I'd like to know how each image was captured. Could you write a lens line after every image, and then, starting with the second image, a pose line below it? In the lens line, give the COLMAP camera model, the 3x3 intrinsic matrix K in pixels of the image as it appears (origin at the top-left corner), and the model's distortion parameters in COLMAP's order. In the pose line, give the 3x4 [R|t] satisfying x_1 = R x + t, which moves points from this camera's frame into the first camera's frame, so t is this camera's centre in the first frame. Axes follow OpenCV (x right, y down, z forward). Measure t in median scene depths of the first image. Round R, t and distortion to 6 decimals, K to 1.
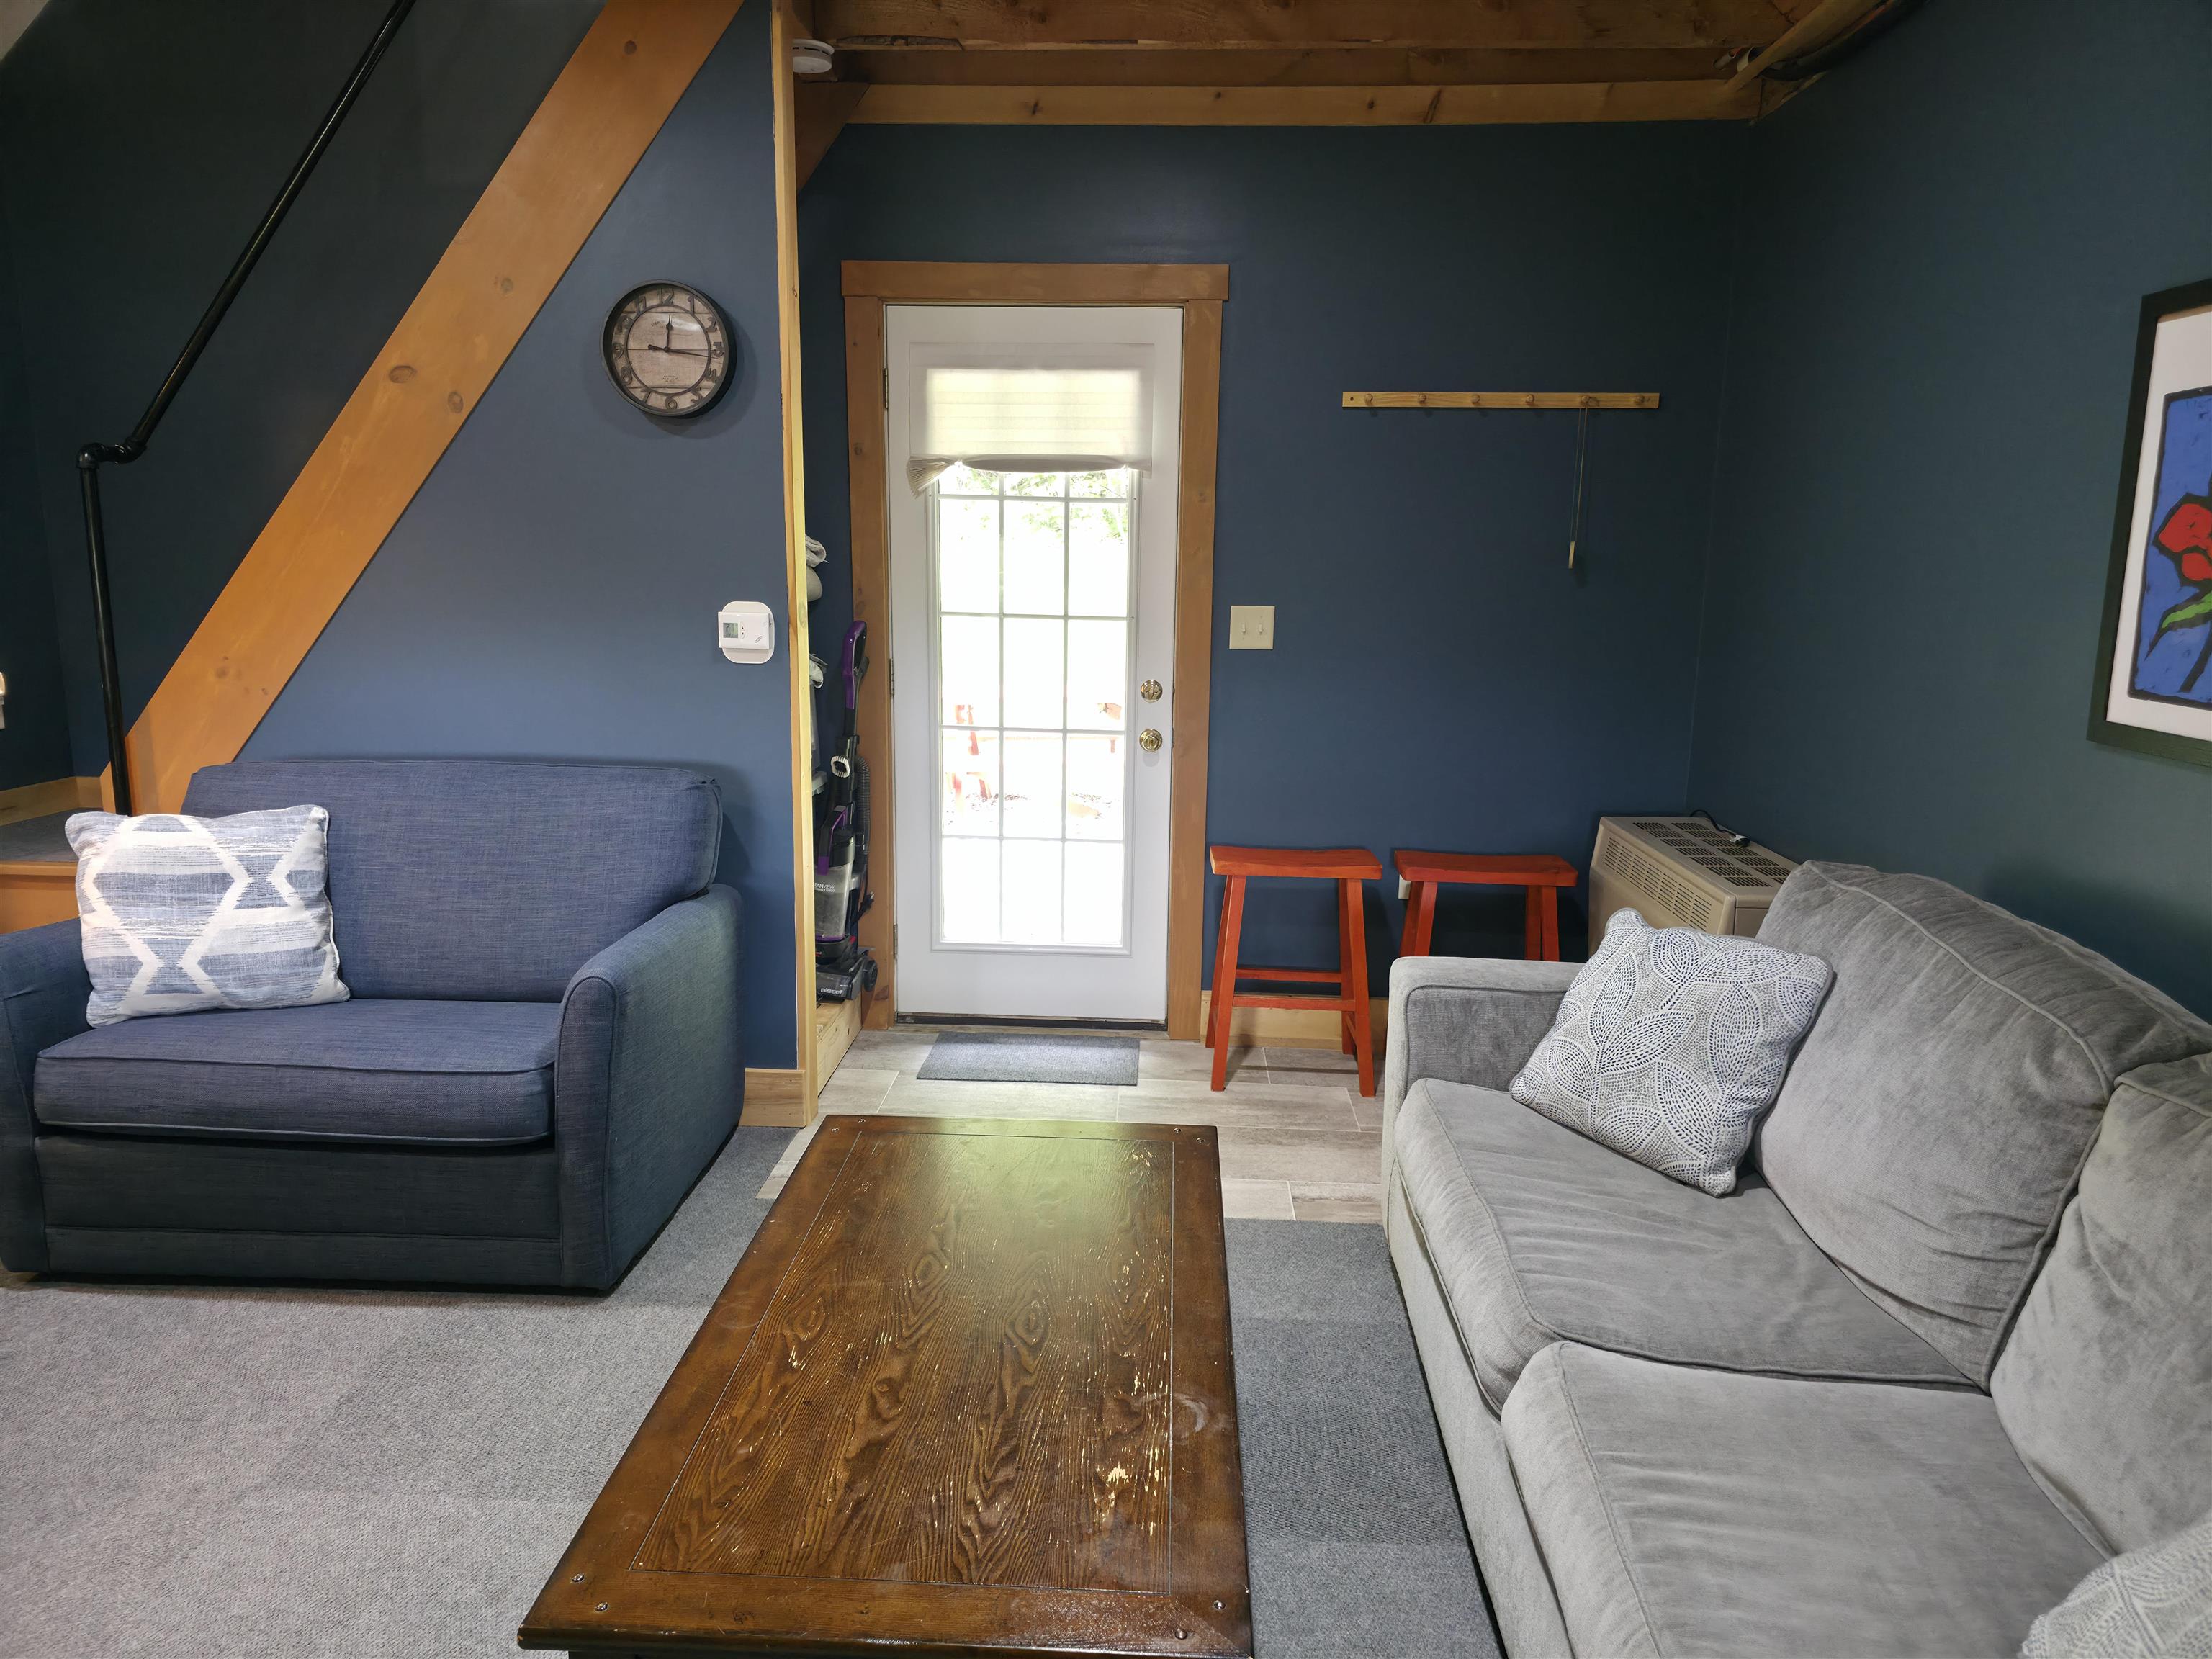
lens RADIAL K [[1454.9, 0, 1093.4], [0, 1454.9, 820.5], [0, 0, 1]] dist [0.069334, -0.065203]
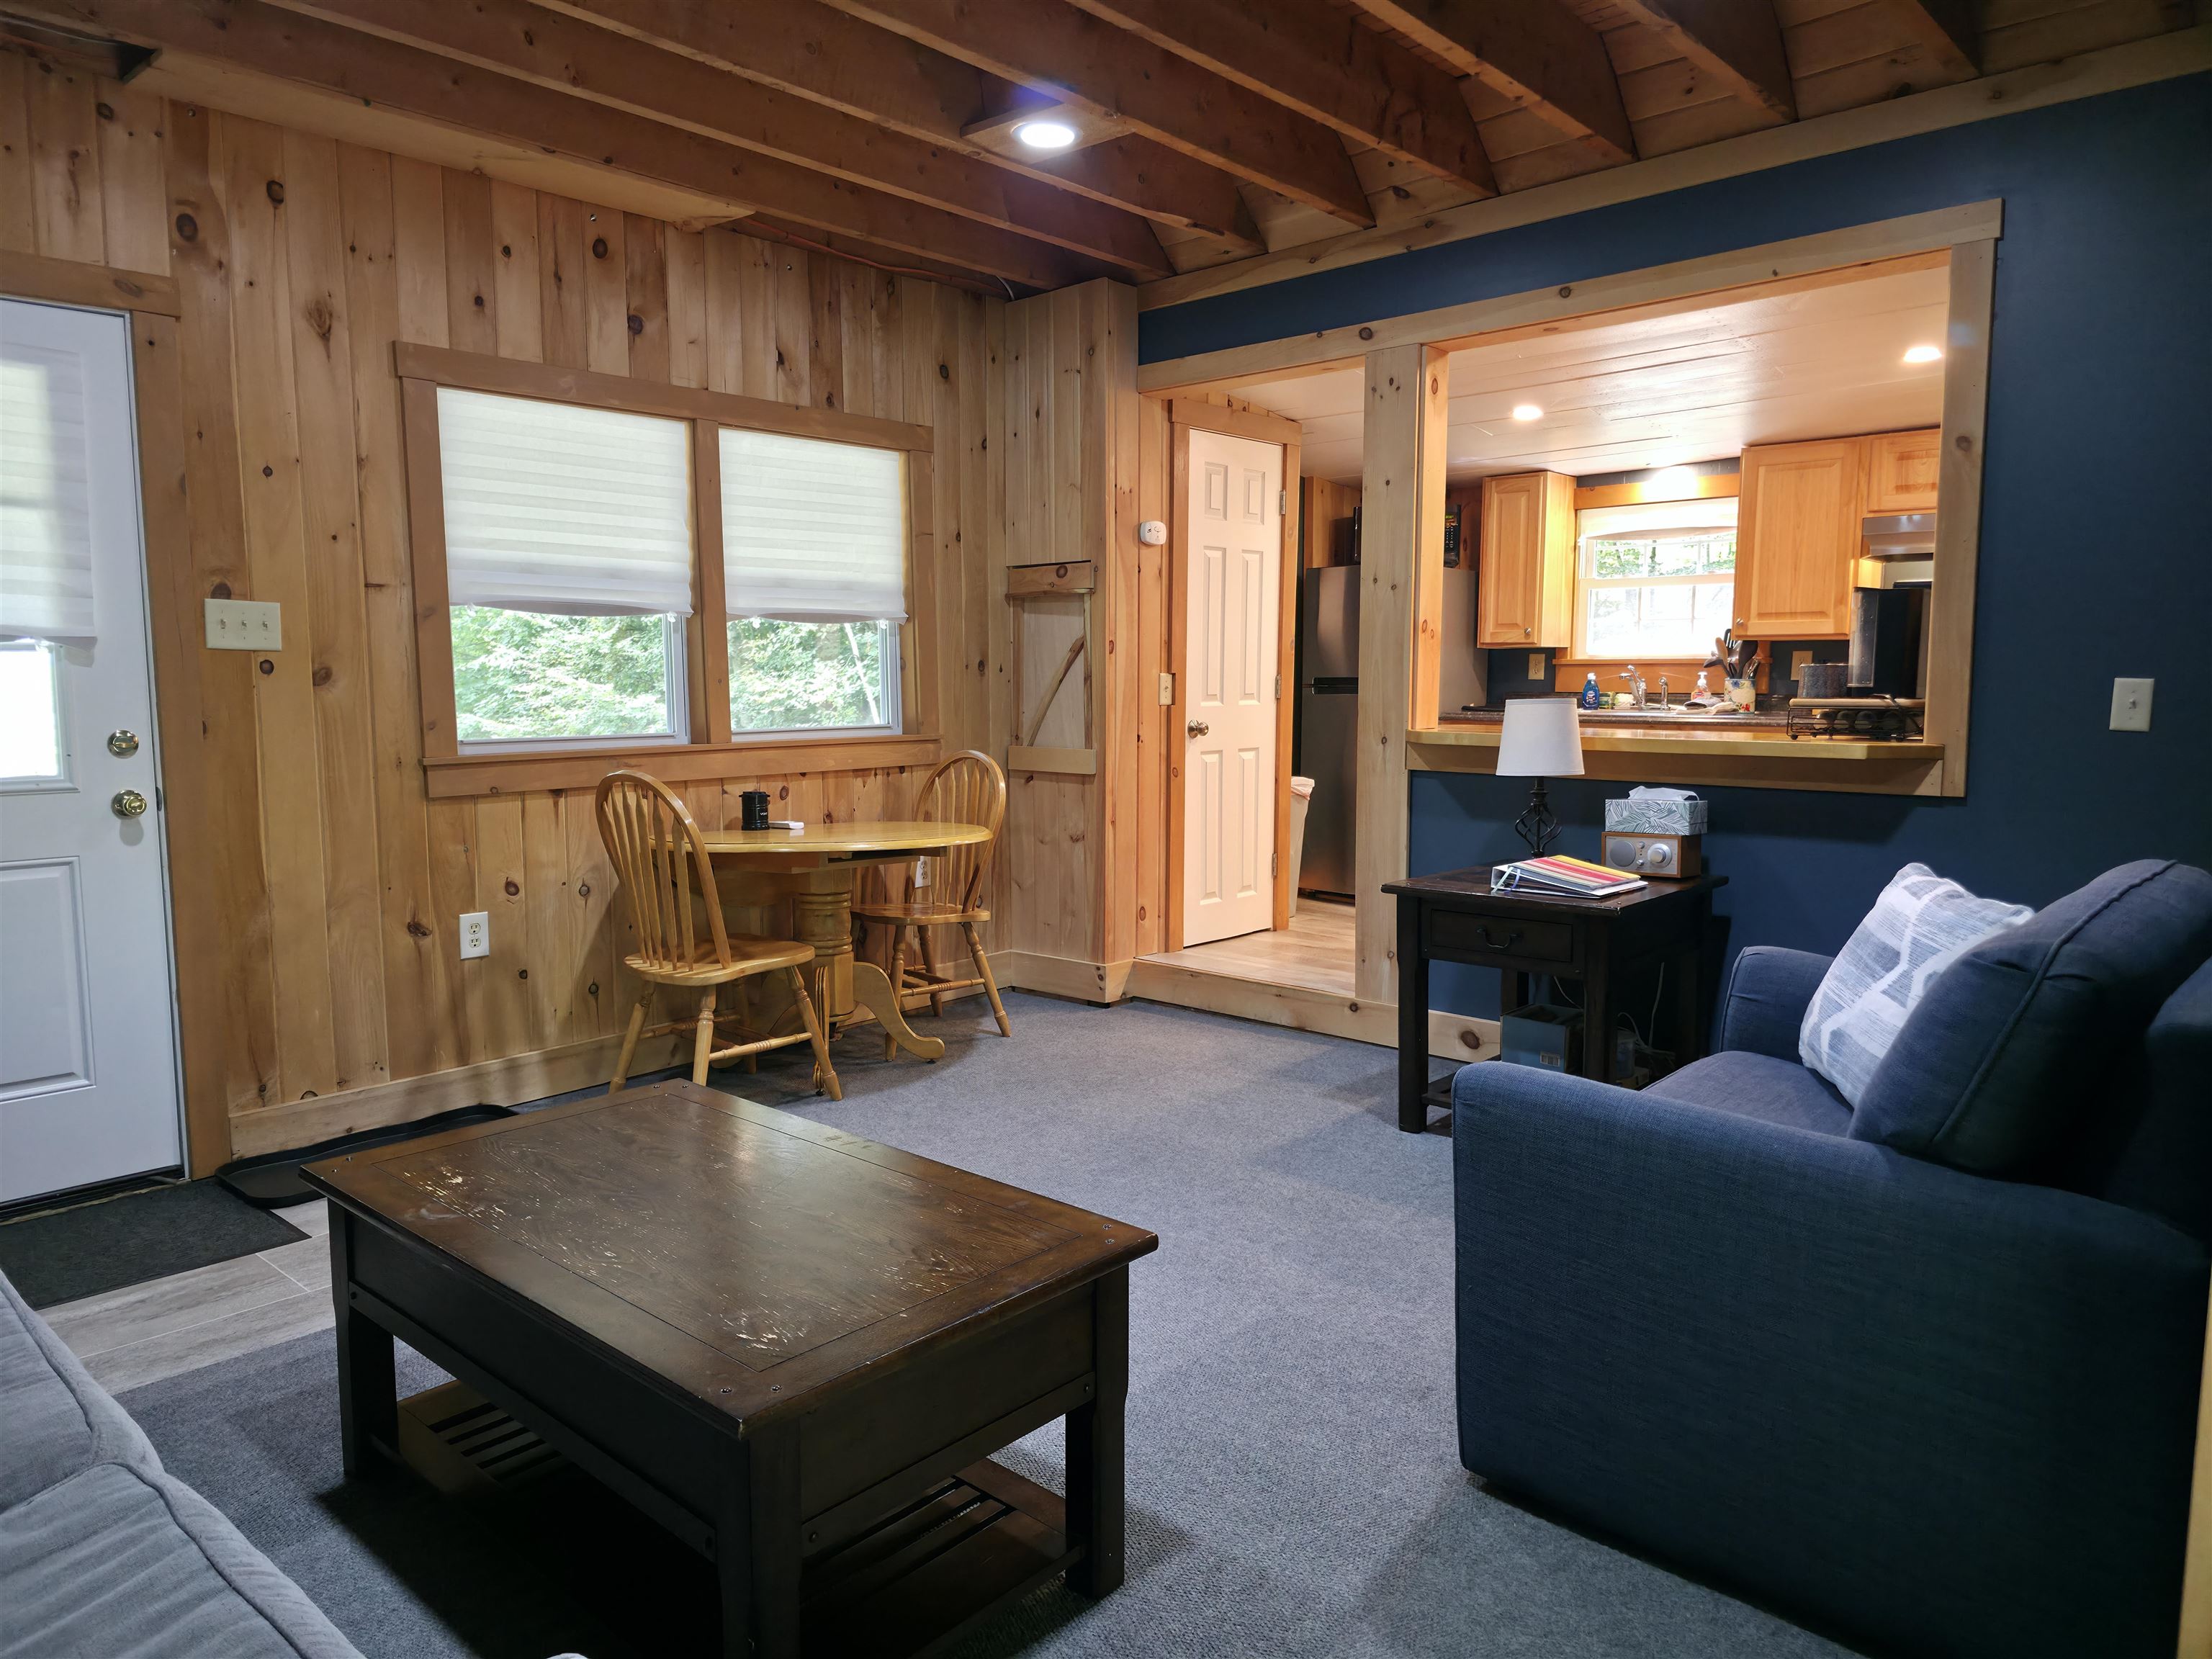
lens RADIAL K [[1454.9, 0, 1095.6], [0, 1454.9, 830.7], [0, 0, 1]] dist [0.069334, -0.065203]
pose [[-0.631204, 0.072850, -0.772188, 0.331264], [-0.156153, 0.963258, 0.218519, -0.136938], [0.759735, 0.258510, -0.596637, 1.051376]]
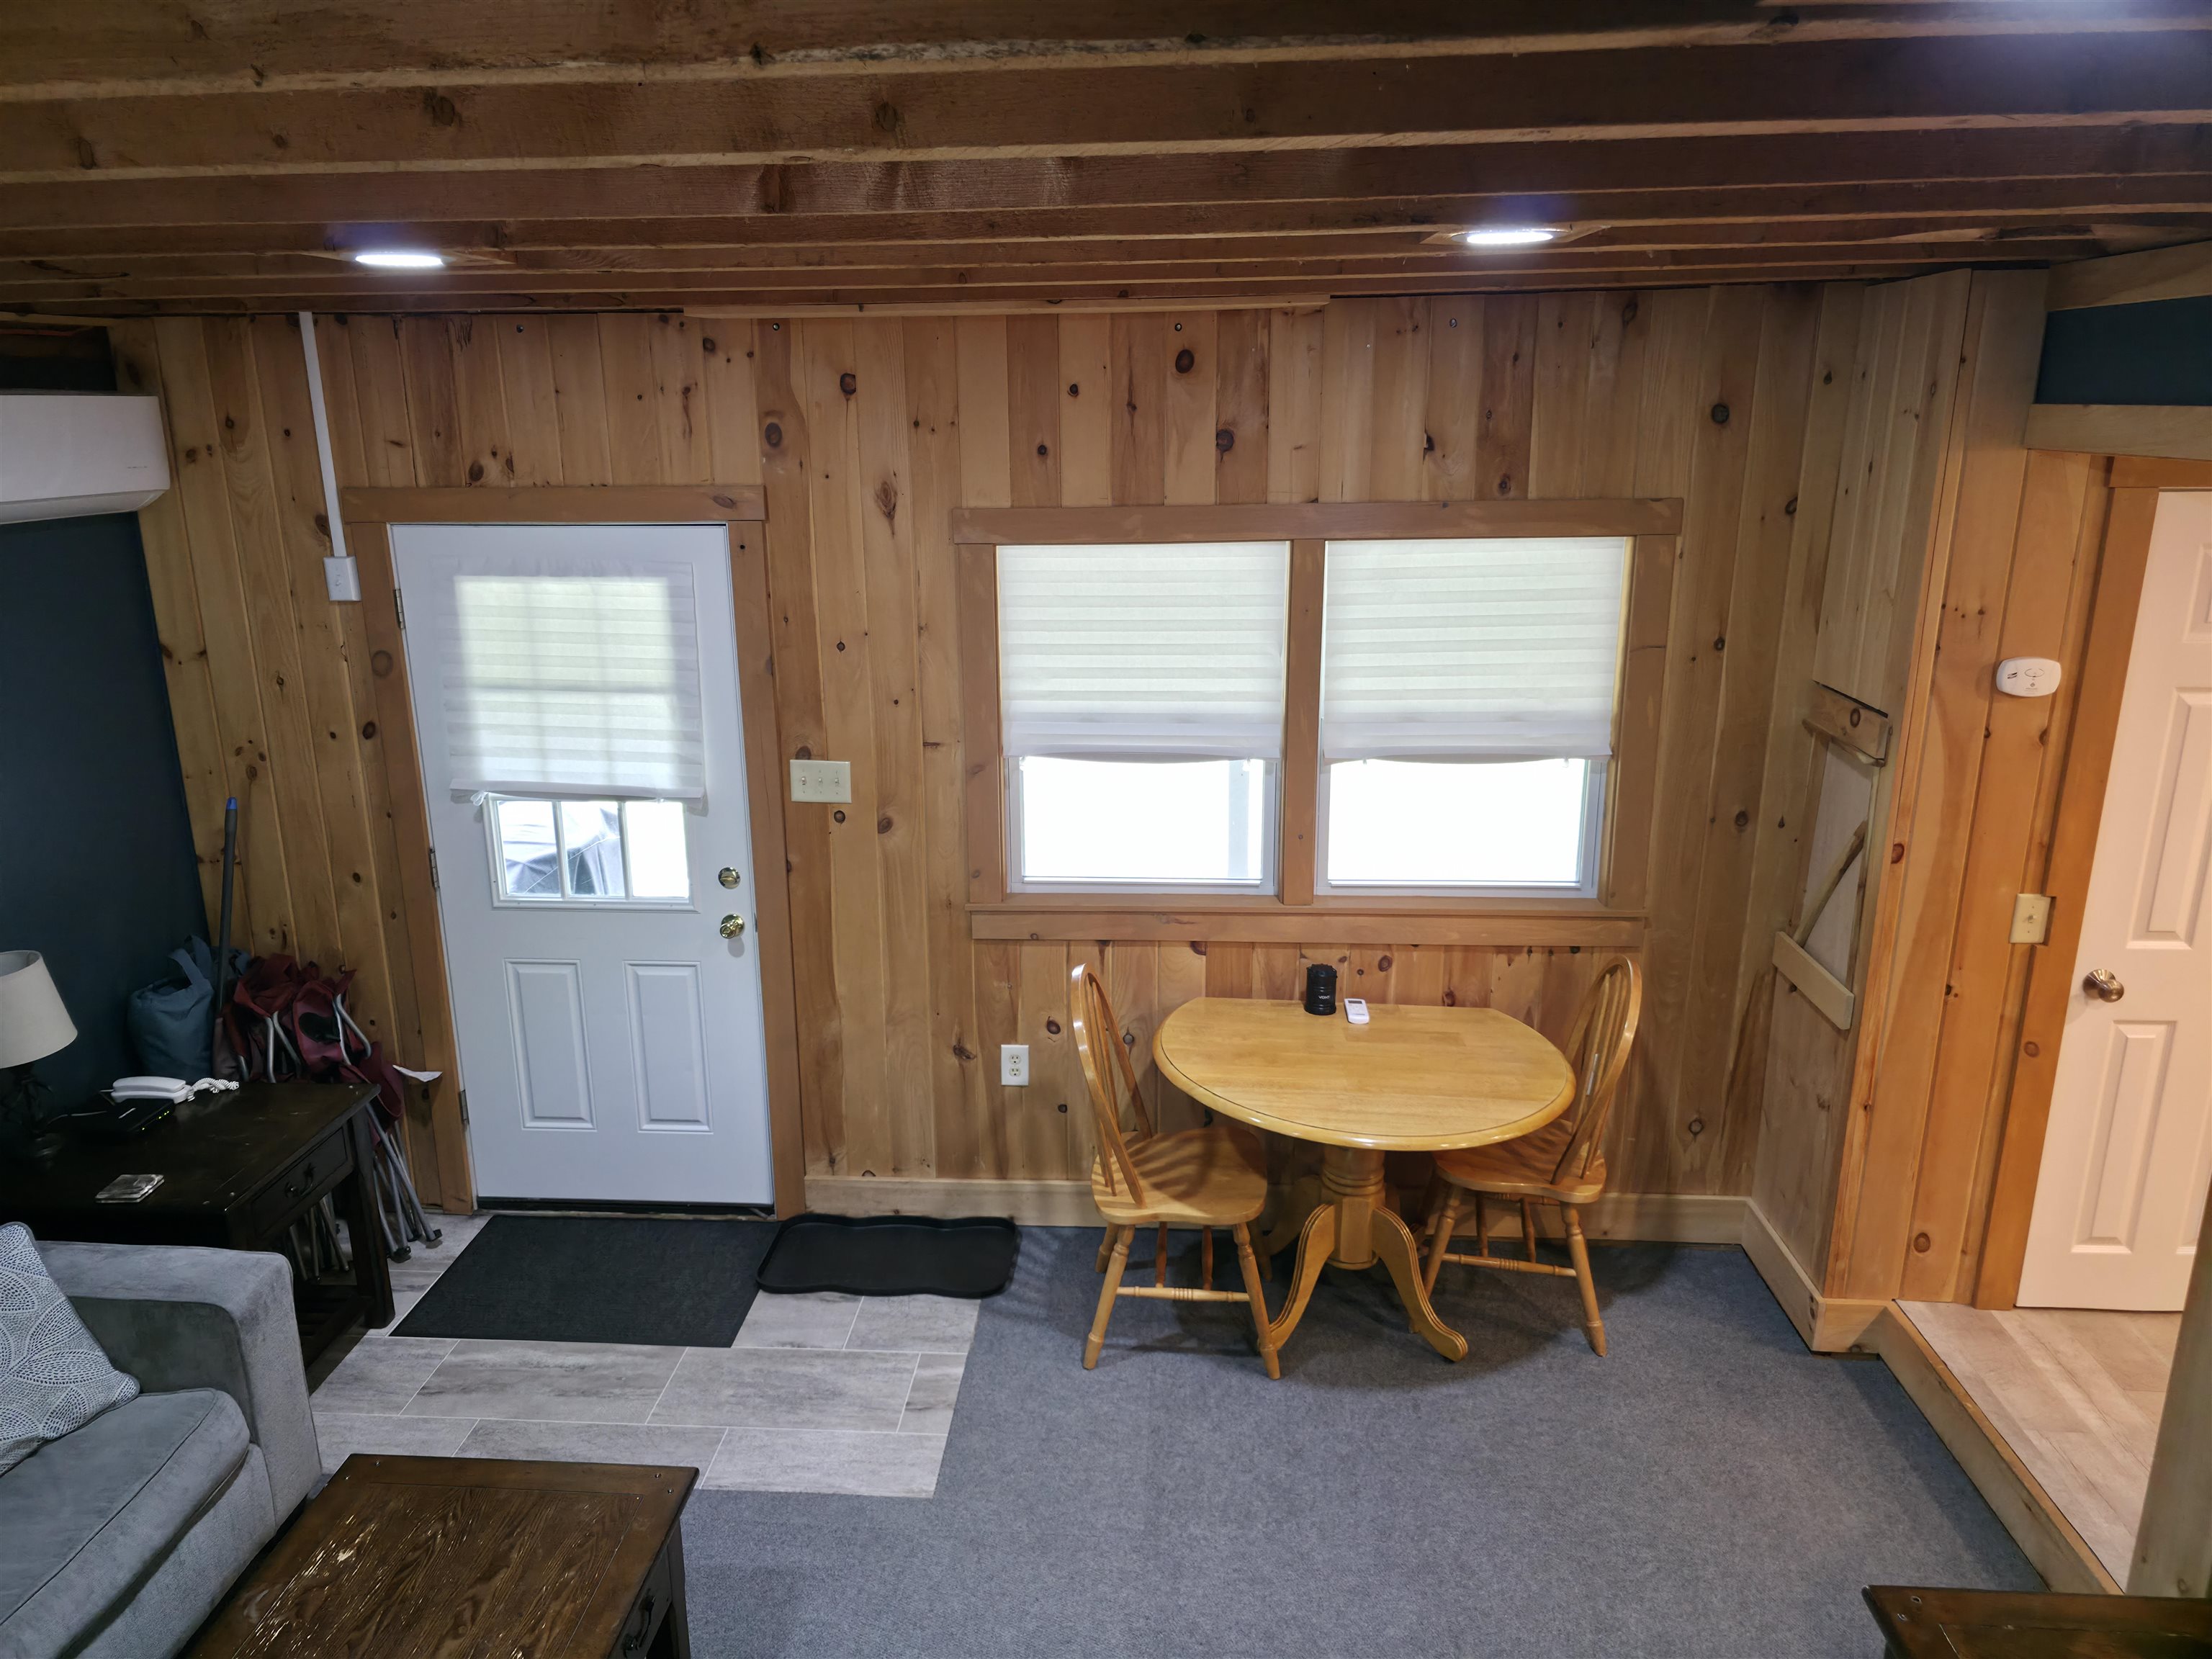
lens RADIAL K [[1454.9, 0, 1090.1], [0, 1454.9, 807.0], [0, 0, 1]] dist [0.069334, -0.065203]
pose [[-0.999865, -0.006933, 0.014899, -0.385304], [0.000412, 0.895781, 0.444495, -0.475150], [-0.016428, 0.444441, -0.895658, 0.975690]]
